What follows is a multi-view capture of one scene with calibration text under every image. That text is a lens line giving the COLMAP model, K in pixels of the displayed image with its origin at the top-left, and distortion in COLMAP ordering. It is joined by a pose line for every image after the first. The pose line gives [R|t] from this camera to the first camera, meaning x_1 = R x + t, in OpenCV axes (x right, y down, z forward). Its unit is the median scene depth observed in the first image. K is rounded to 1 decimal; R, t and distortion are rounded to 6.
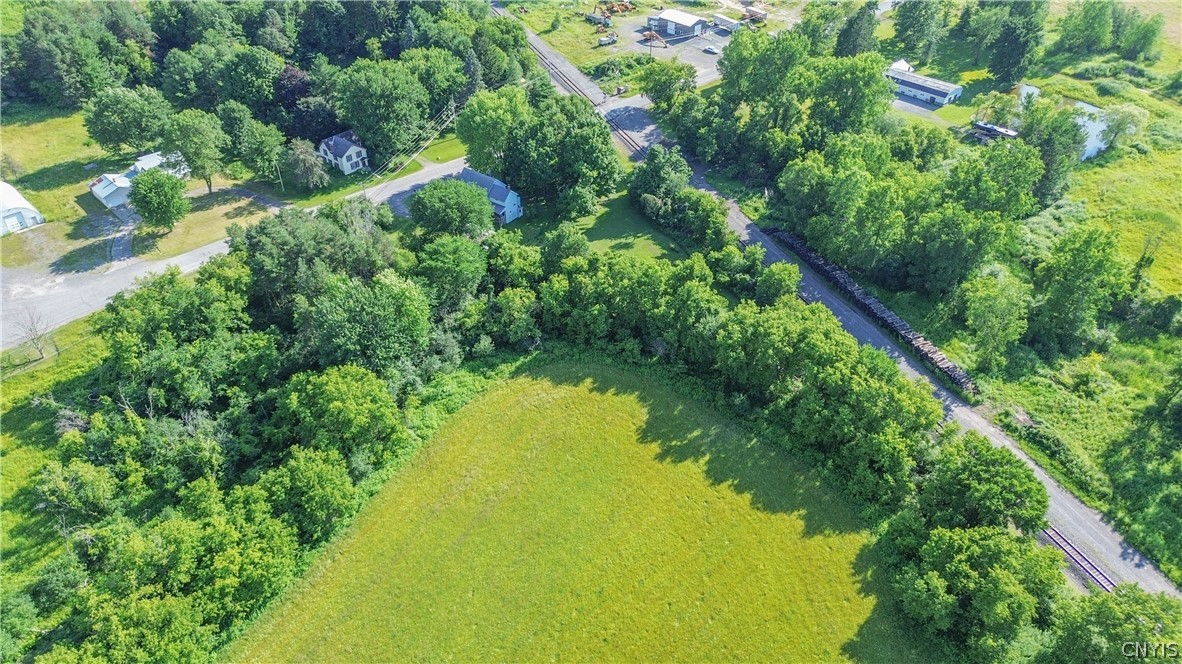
lens RADIAL K [[830.4, 0, 592.9], [0, 830.4, 344.5], [0, 0, 1]] dist [0.031033, -0.014346]
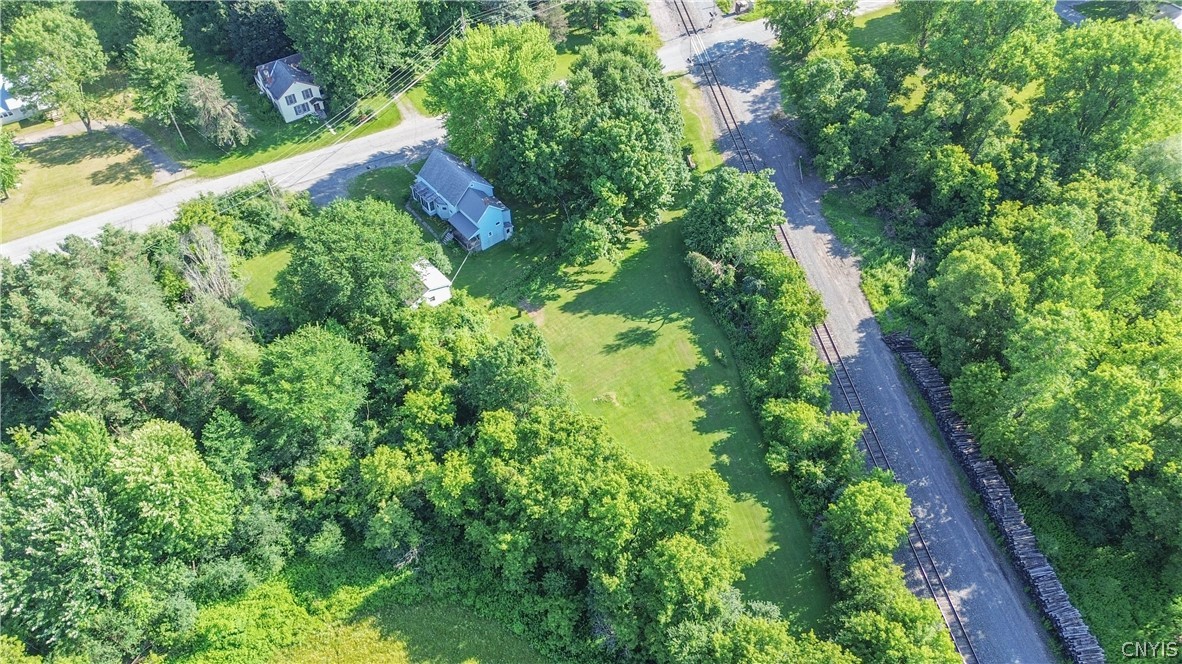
lens RADIAL K [[830.4, 0, 592.7], [0, 830.4, 326.5], [0, 0, 1]] dist [0.031033, -0.014346]
pose [[0.970040, 0.179433, -0.163784, 0.094738], [-0.145347, 0.968839, 0.200563, -0.227070], [0.194668, -0.170748, 0.965893, 0.377953]]
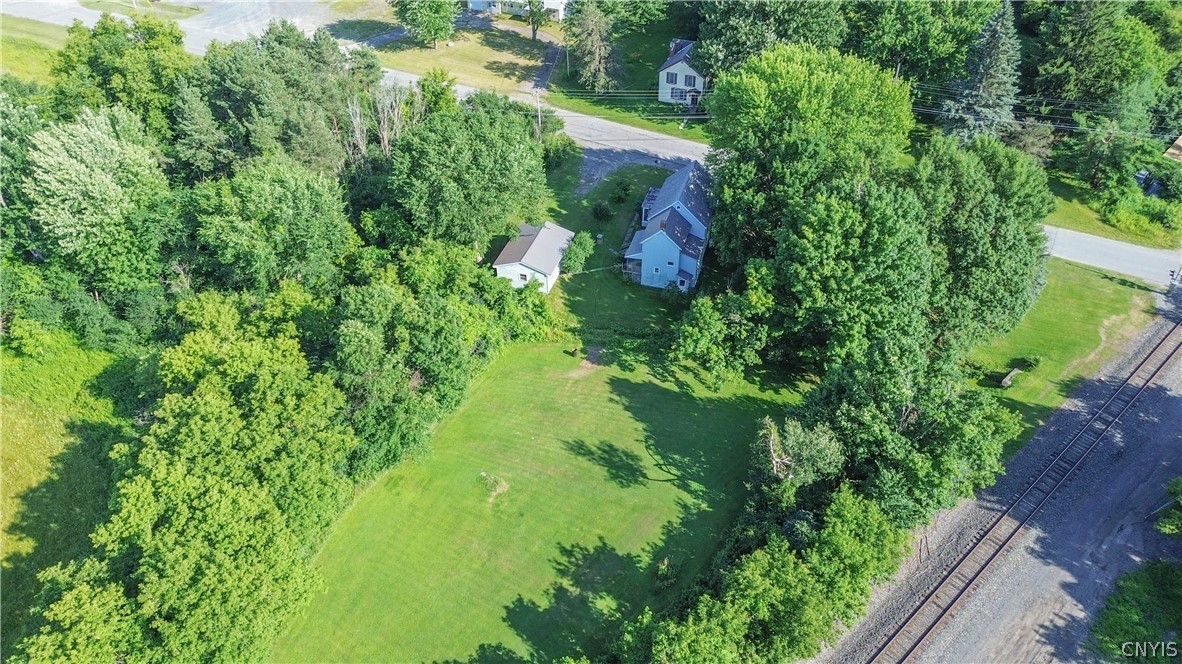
lens RADIAL K [[830.4, 0, 601.7], [0, 830.4, 322.0], [0, 0, 1]] dist [0.031033, -0.014346]
pose [[0.334503, 0.582908, -0.740491, 0.263456], [-0.583198, 0.745261, 0.323214, -0.270416], [0.740262, 0.323737, 0.589242, 0.689671]]
